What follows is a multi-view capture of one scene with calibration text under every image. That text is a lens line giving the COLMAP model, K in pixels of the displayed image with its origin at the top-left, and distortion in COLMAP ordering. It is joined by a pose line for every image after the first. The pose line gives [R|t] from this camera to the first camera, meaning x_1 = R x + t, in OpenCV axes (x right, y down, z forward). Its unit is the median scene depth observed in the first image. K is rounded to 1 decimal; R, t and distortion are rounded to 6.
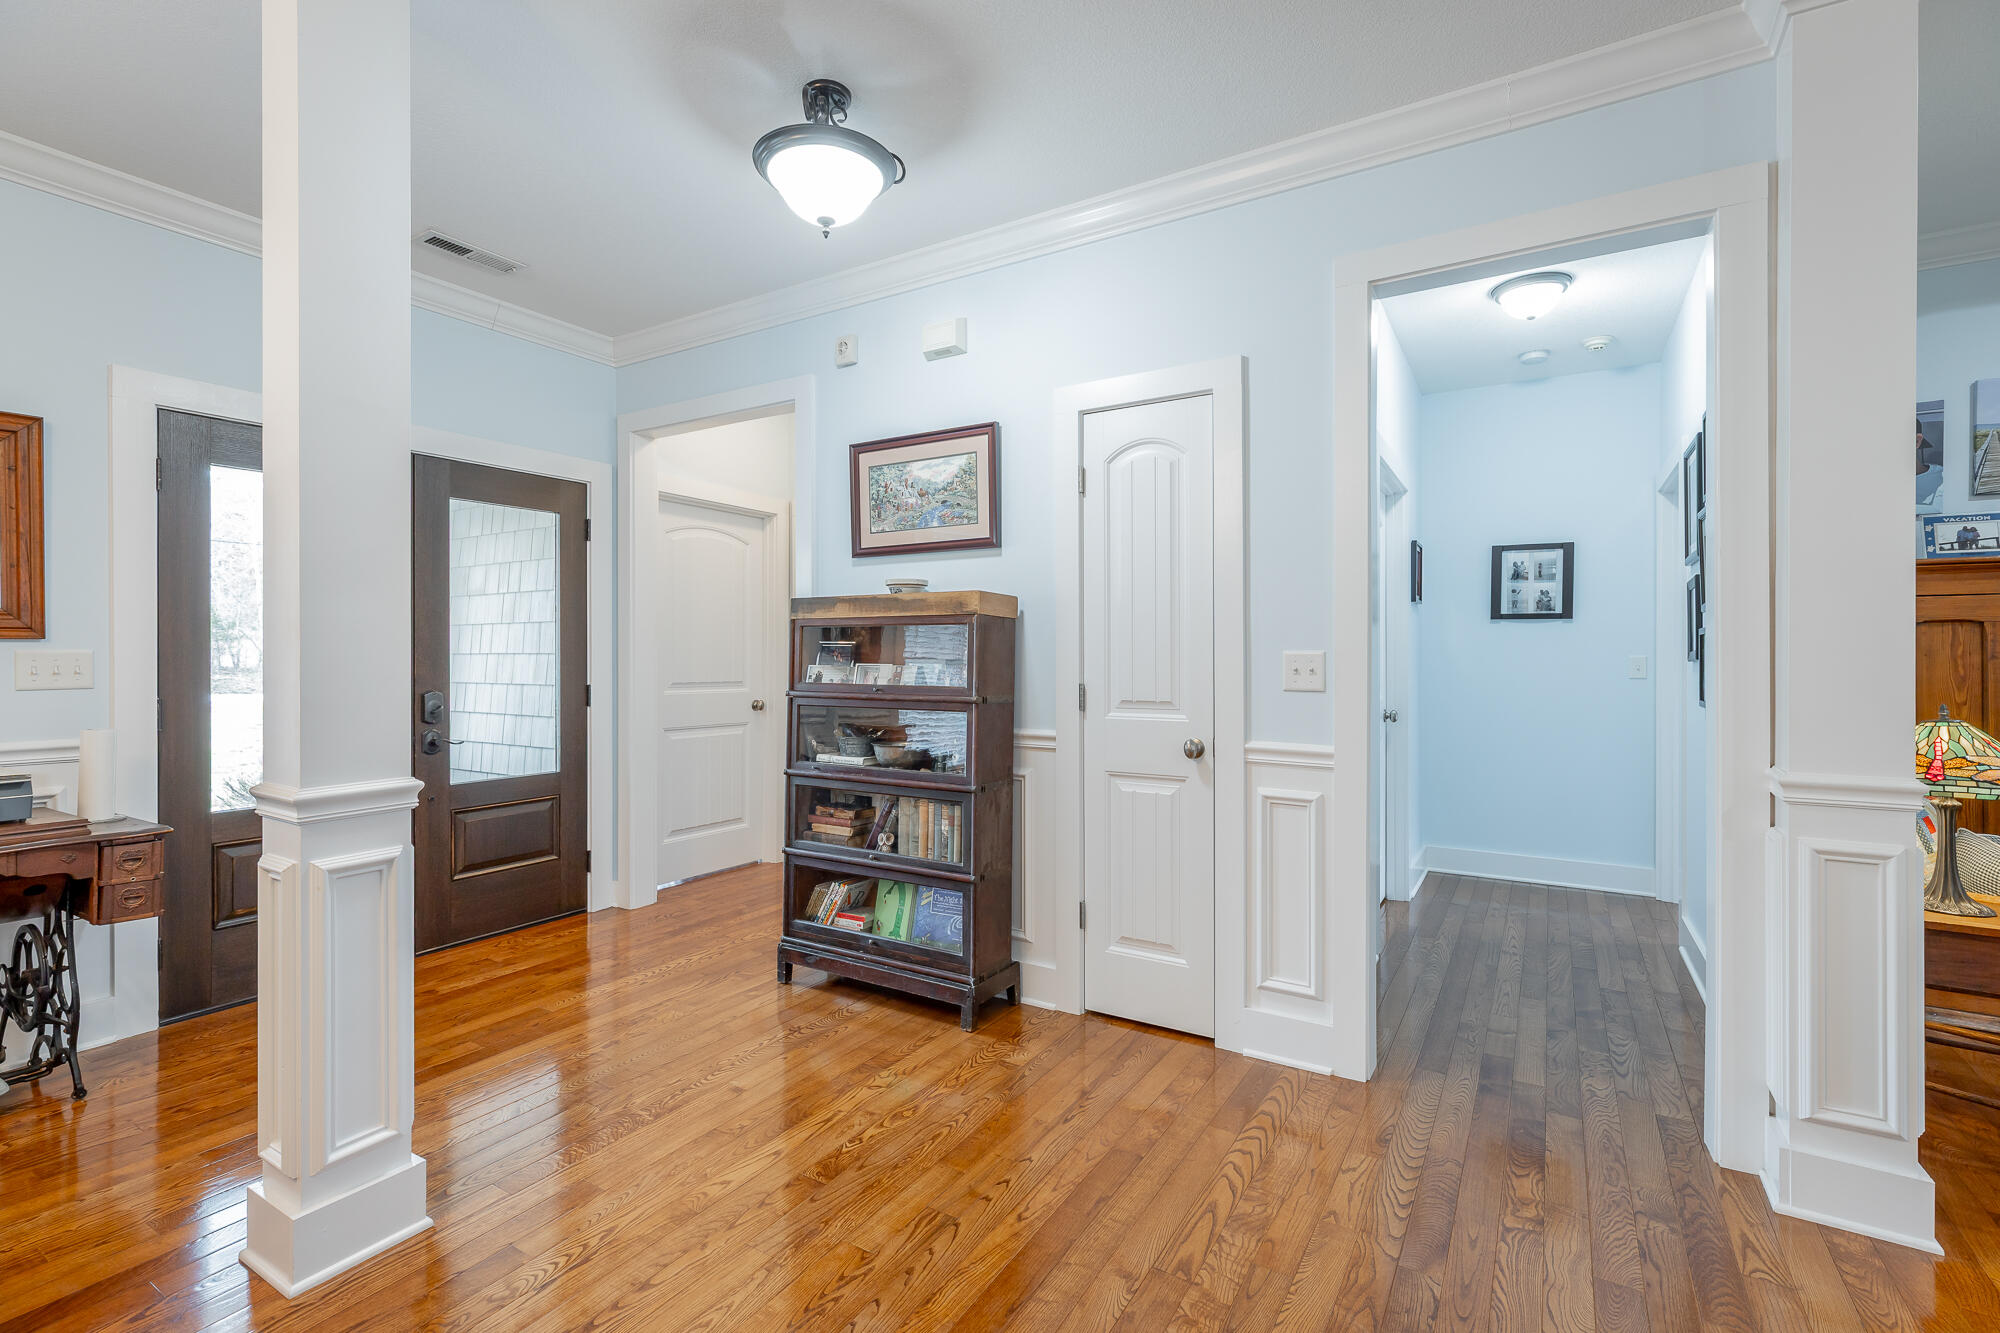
lens RADIAL K [[898.1, 0, 999.7], [0, 898.1, 665.5], [0, 0, 1]] dist [0.008408, -0.002461]
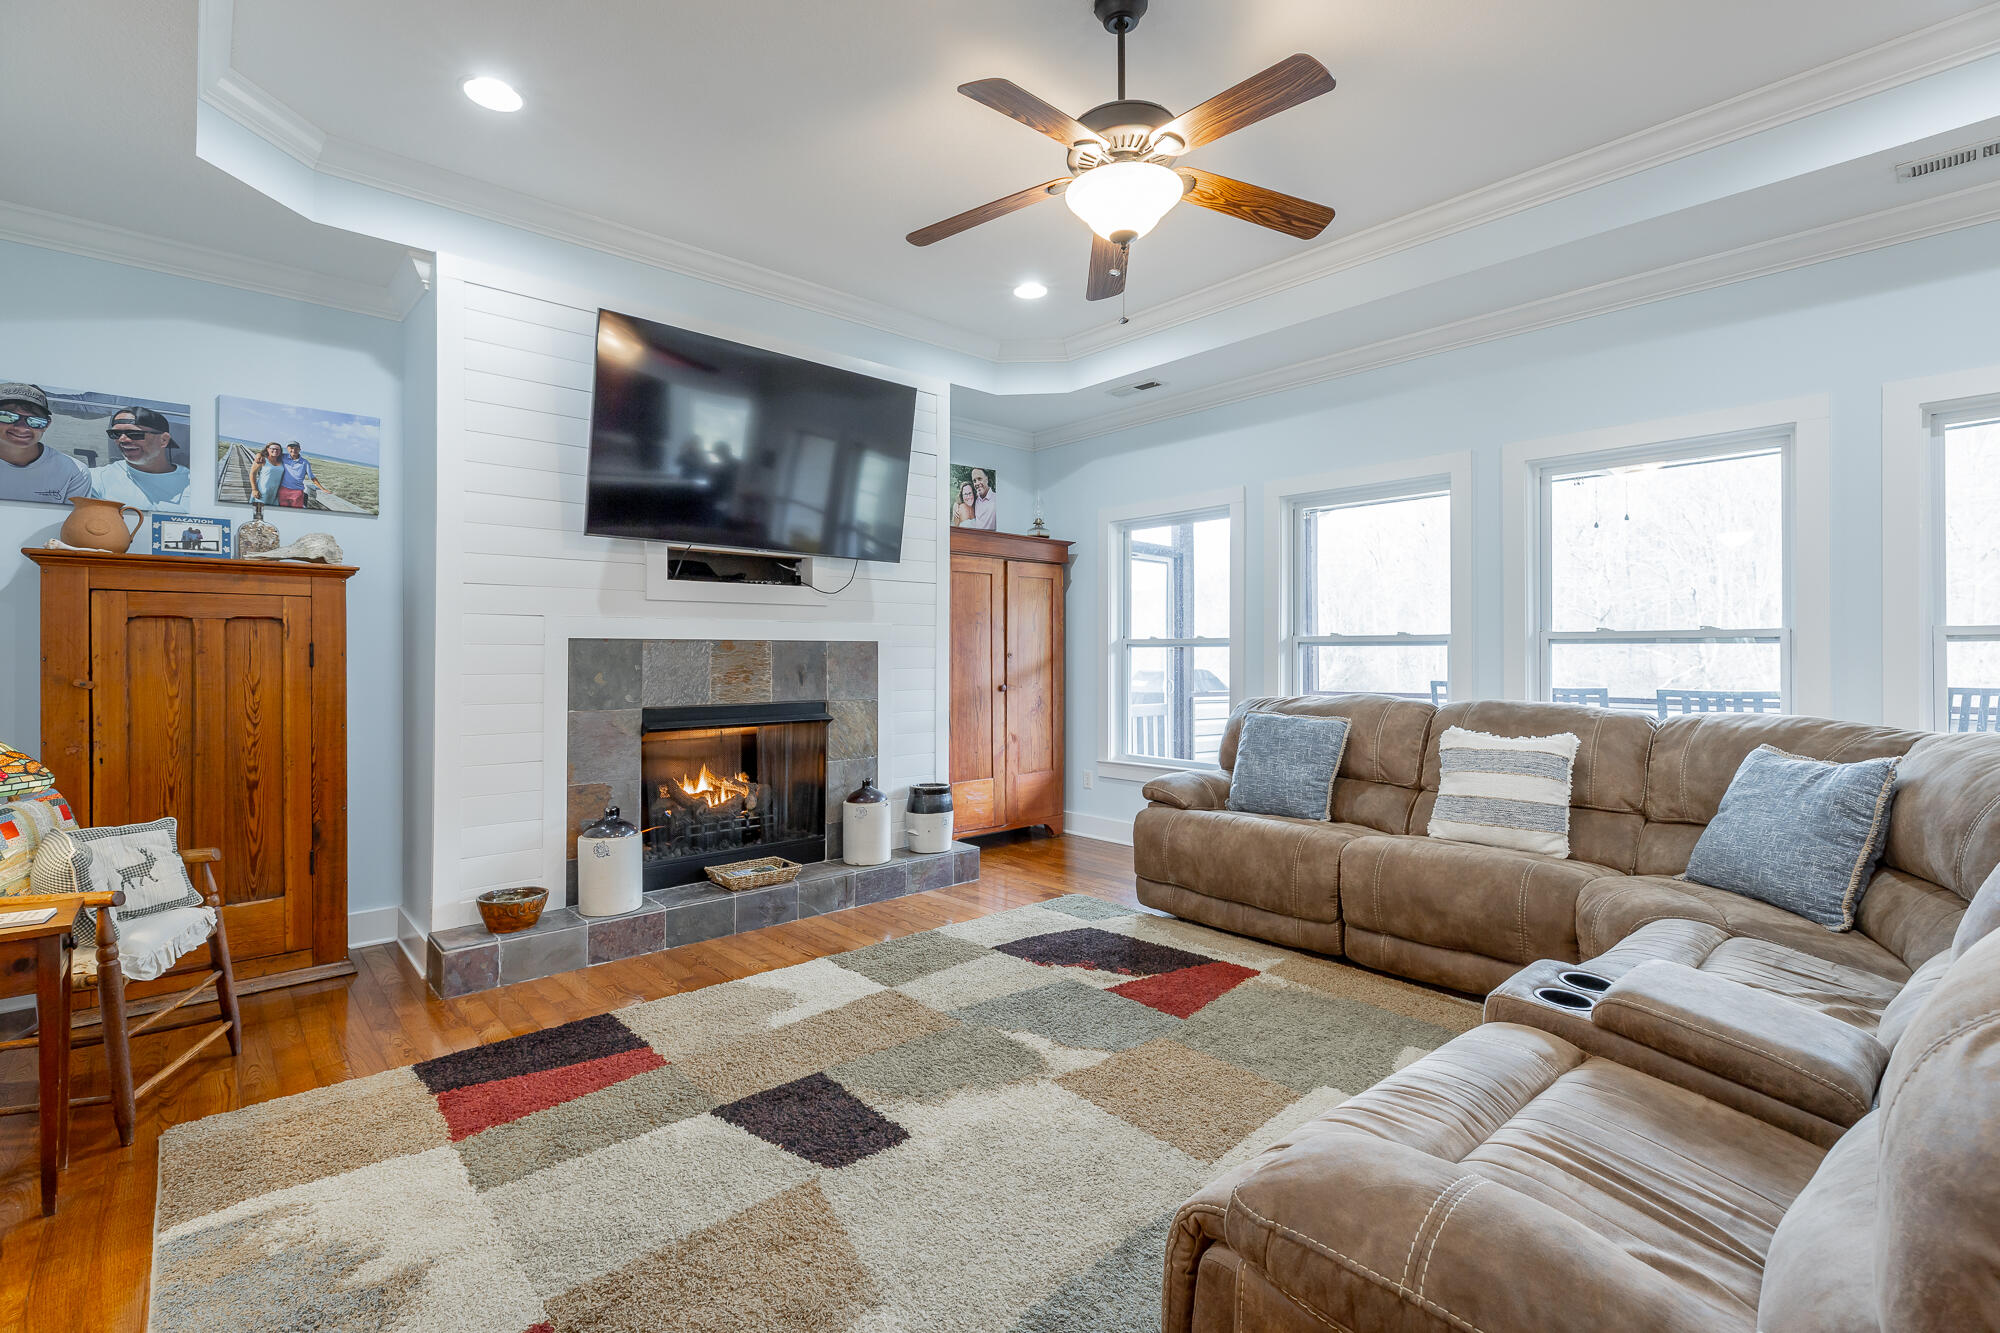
lens RADIAL K [[898.1, 0, 1001.1], [0, 898.1, 641.0], [0, 0, 1]] dist [0.008408, -0.002461]
pose [[0.282755, 0.007893, 0.959160, 0.328172], [0.010203, 0.999885, -0.011236, -0.000121], [-0.959138, 0.012963, 0.282642, -0.203061]]
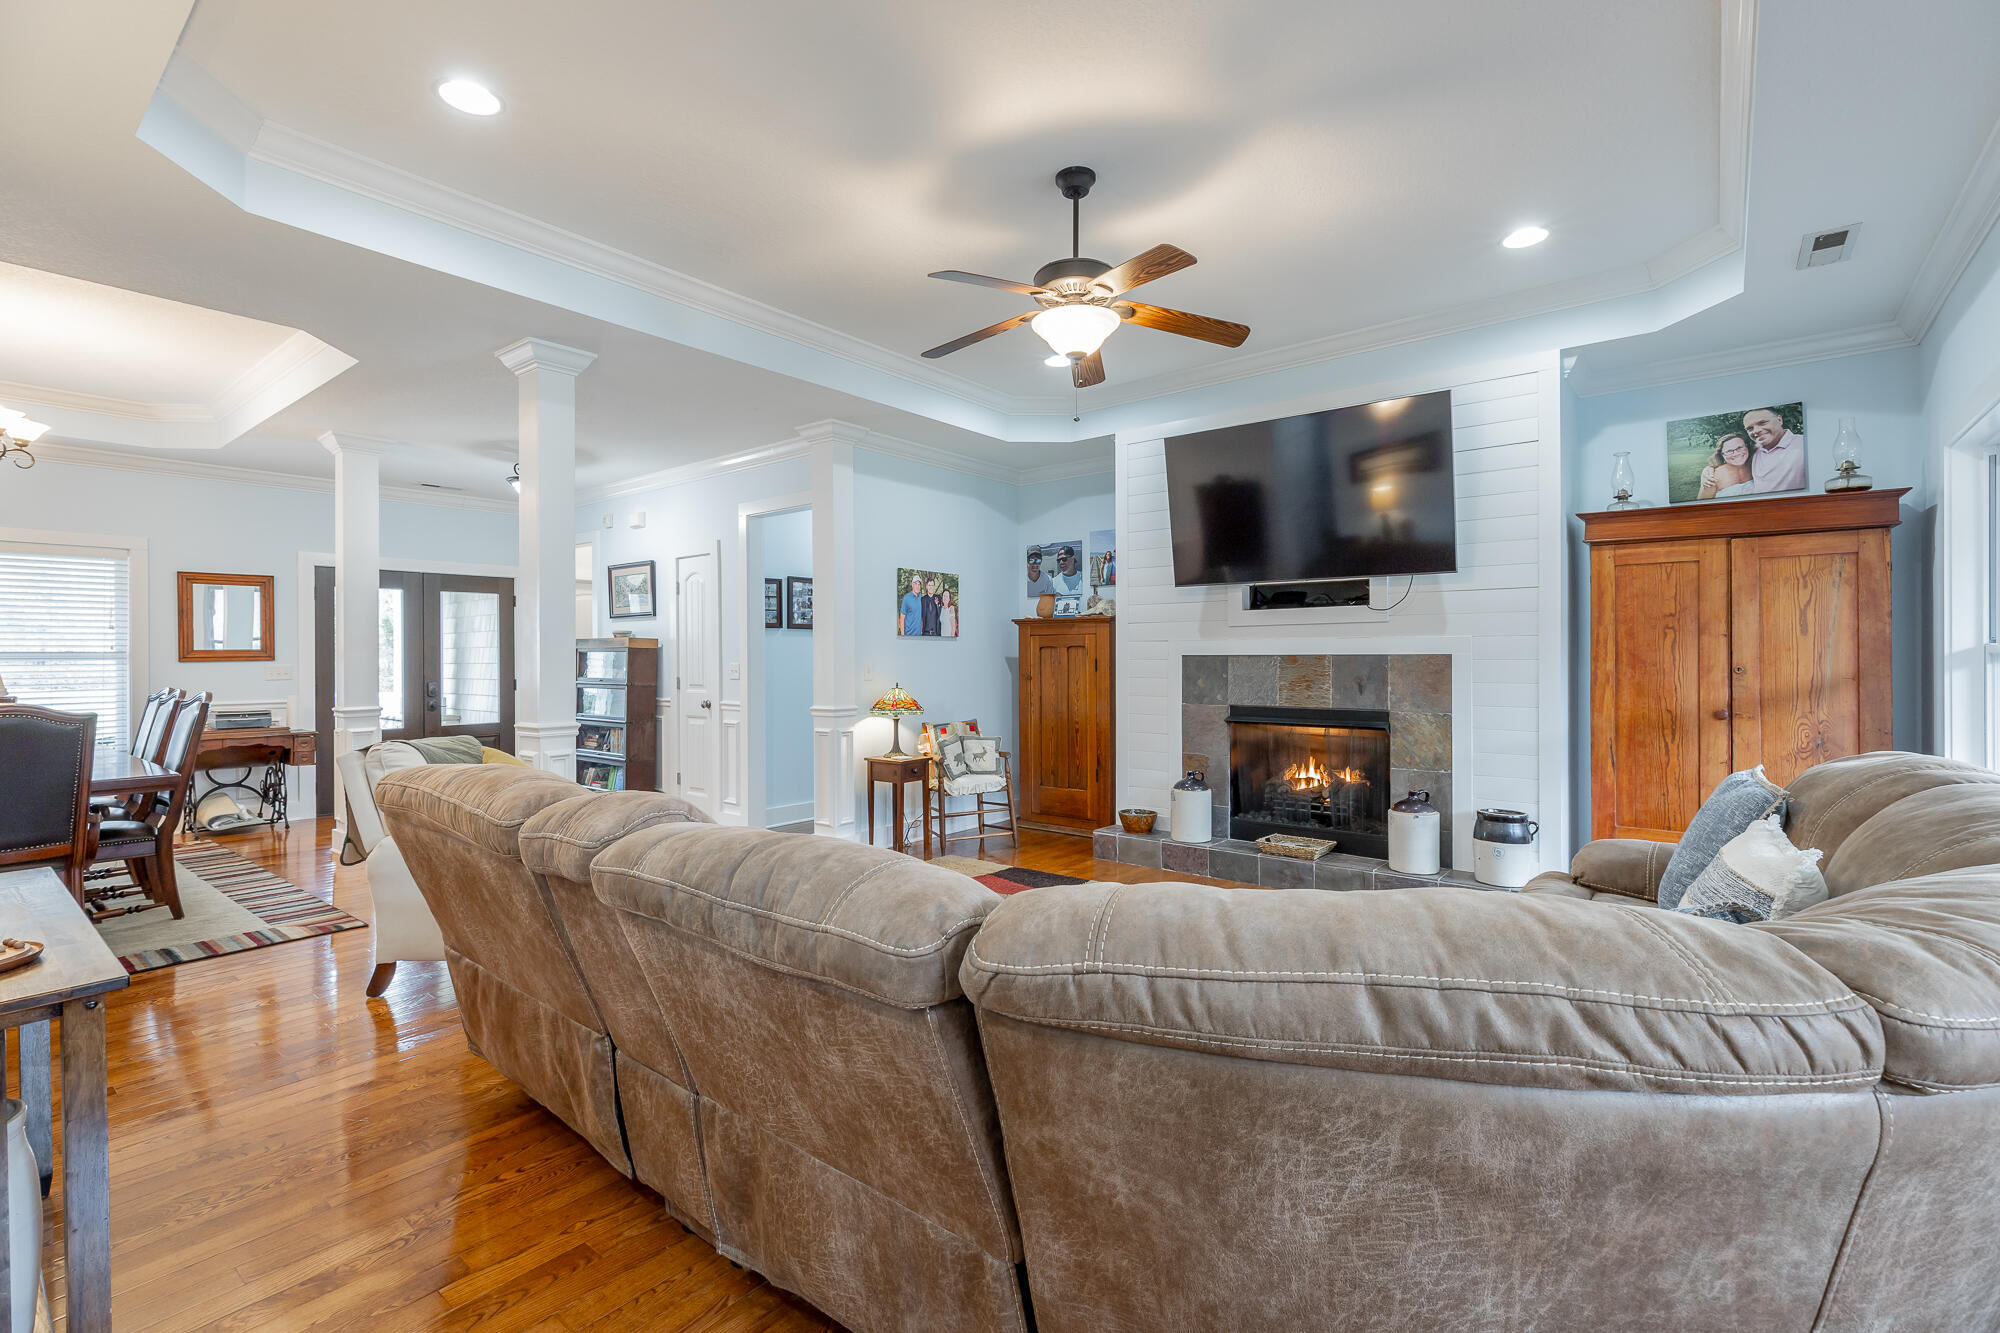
lens RADIAL K [[898.1, 0, 1002.8], [0, 898.1, 666.9], [0, 0, 1]] dist [0.008408, -0.002461]
pose [[0.991992, -0.005394, -0.126185, 1.190486], [0.005640, 0.999983, 0.001587, -0.004488], [0.126174, -0.002286, 0.992005, -1.156116]]
